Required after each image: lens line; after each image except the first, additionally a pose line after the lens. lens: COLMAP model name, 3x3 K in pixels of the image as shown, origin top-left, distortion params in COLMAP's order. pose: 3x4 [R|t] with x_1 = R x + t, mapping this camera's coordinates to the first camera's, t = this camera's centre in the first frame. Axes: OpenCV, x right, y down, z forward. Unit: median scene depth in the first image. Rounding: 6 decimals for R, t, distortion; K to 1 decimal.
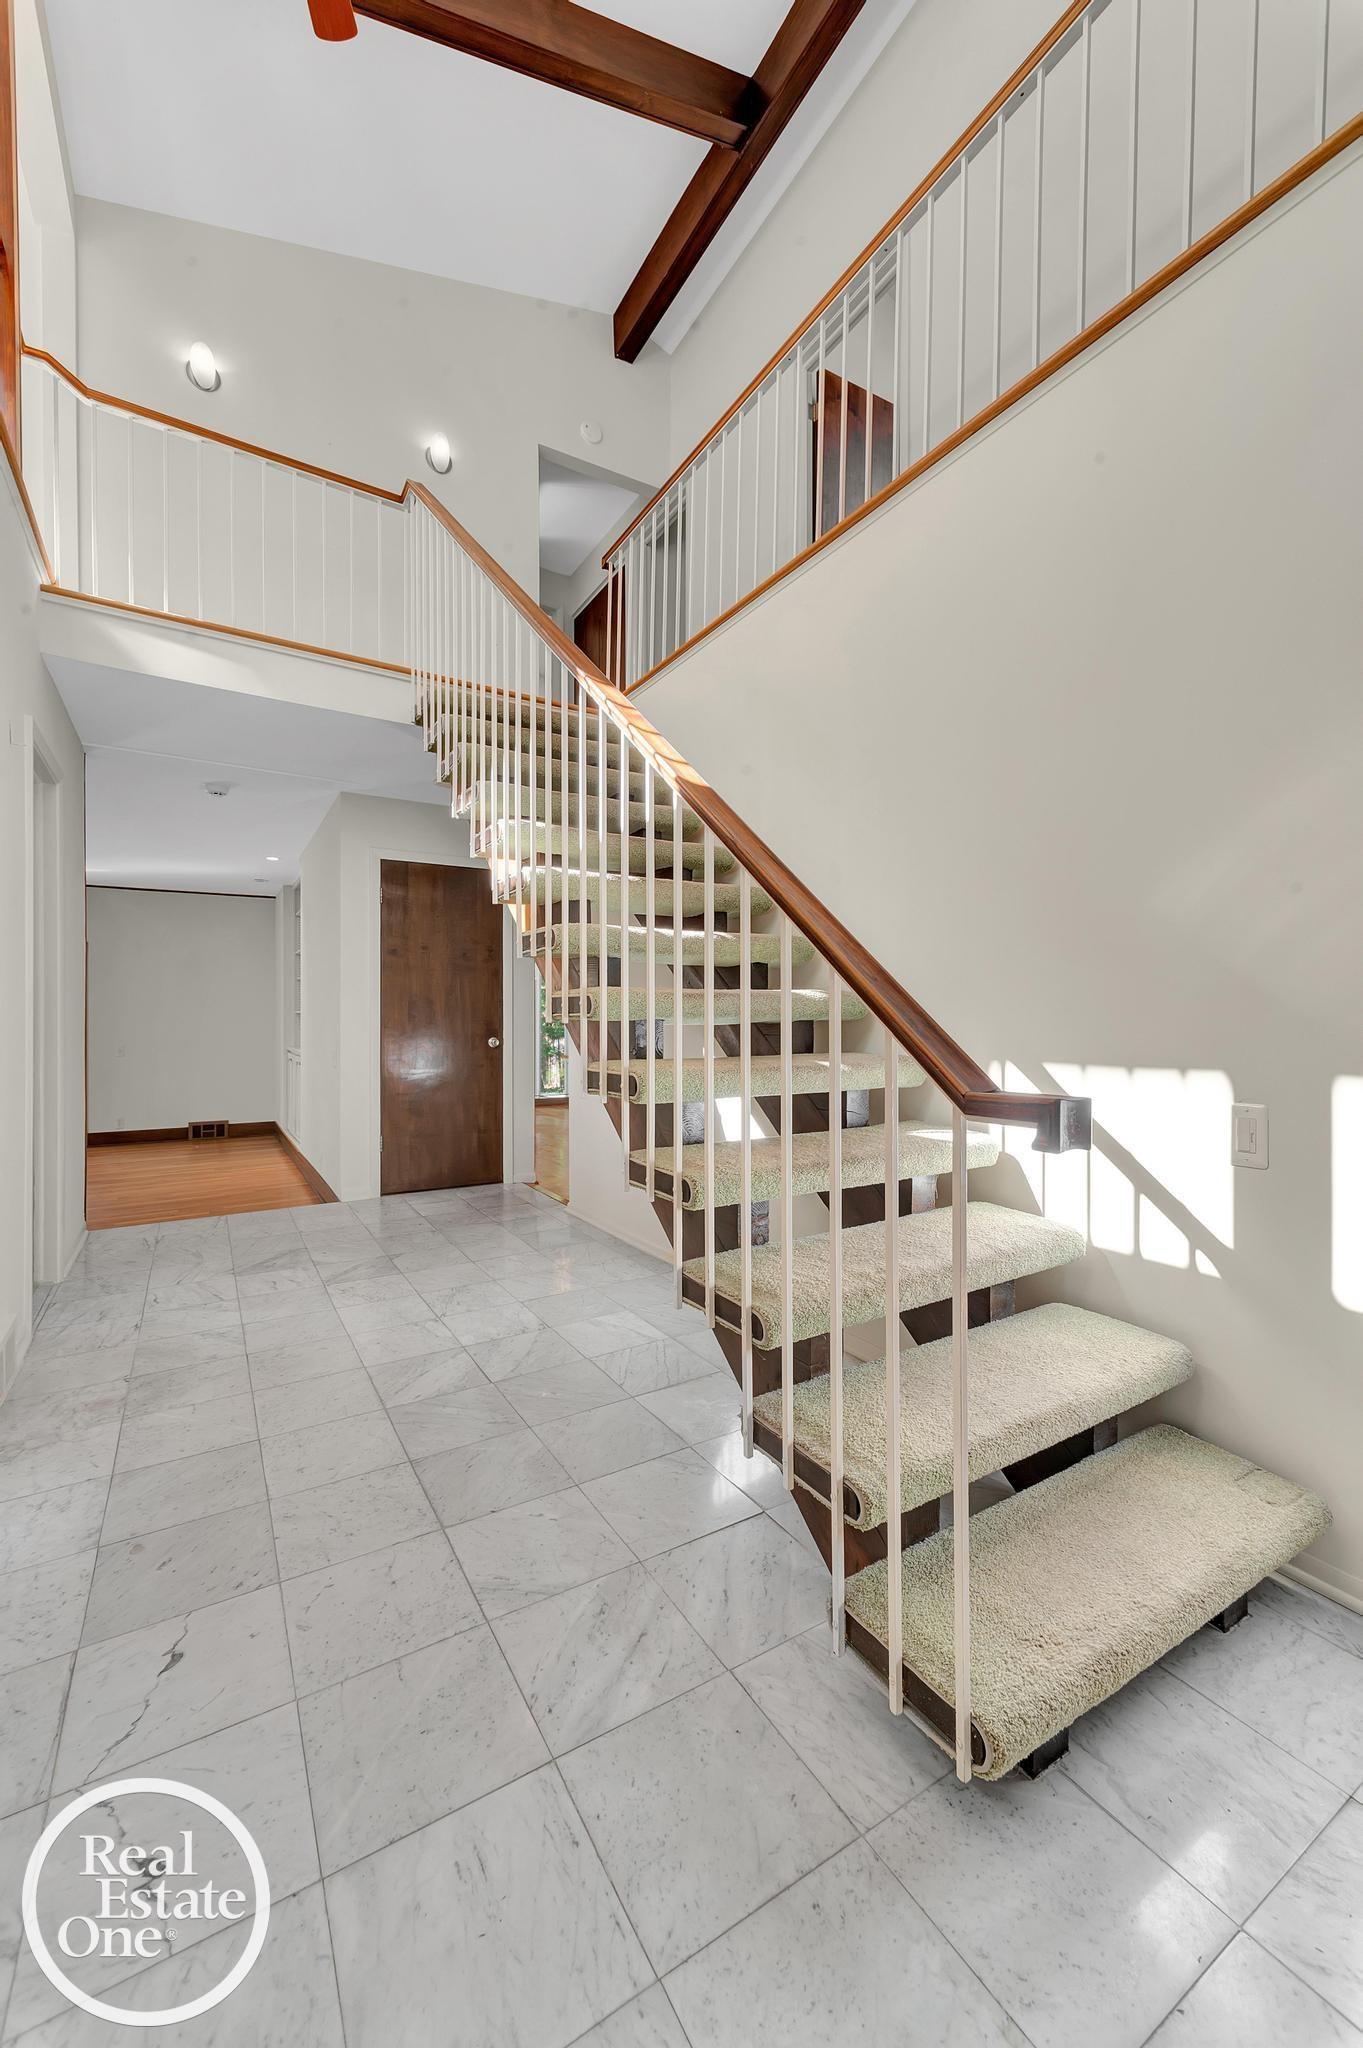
lens RADIAL K [[795.0, 0, 689.7], [0, 795.0, 1023.3], [0, 0, 1]] dist [0.015810, -0.000010]
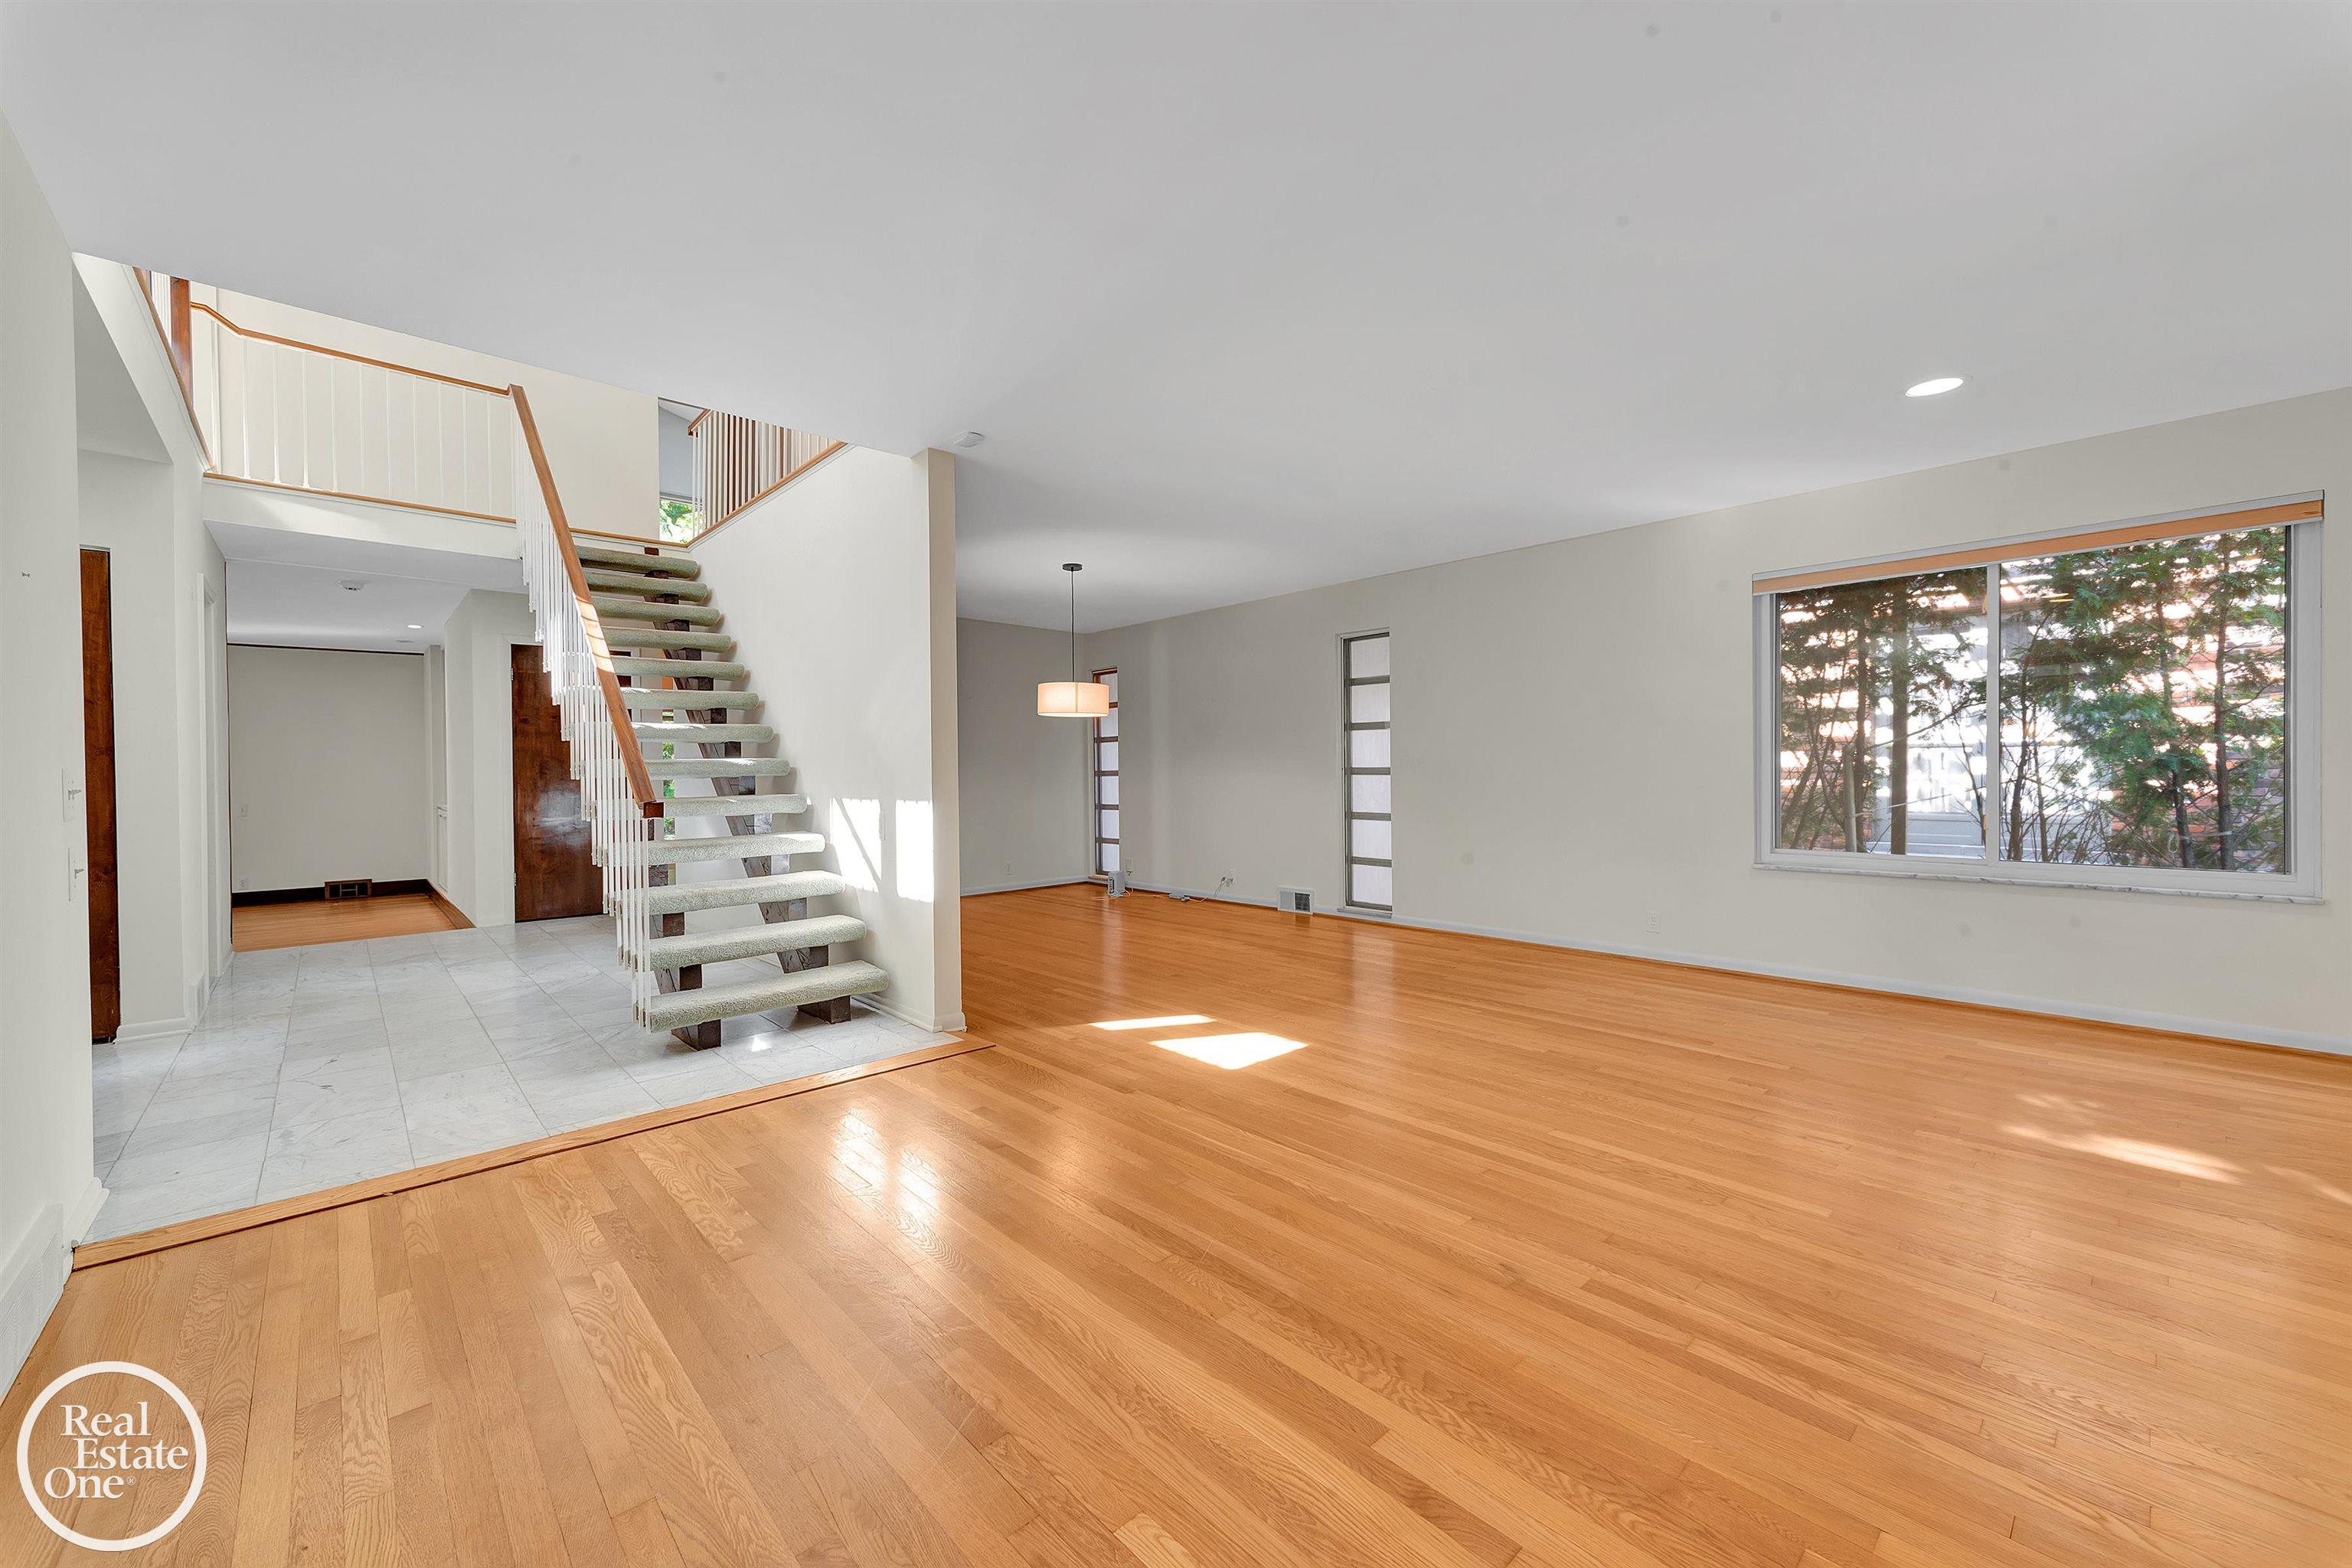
lens RADIAL K [[906.0, 0, 1181.4], [0, 906.0, 783.8], [0, 0, 1]] dist [0.011717, -0.000252]
pose [[0.980419, -0.008918, 0.196720, 0.335560], [0.007112, 0.999926, 0.009889, 0.000299], [-0.196794, -0.008296, 0.980410, -0.556566]]
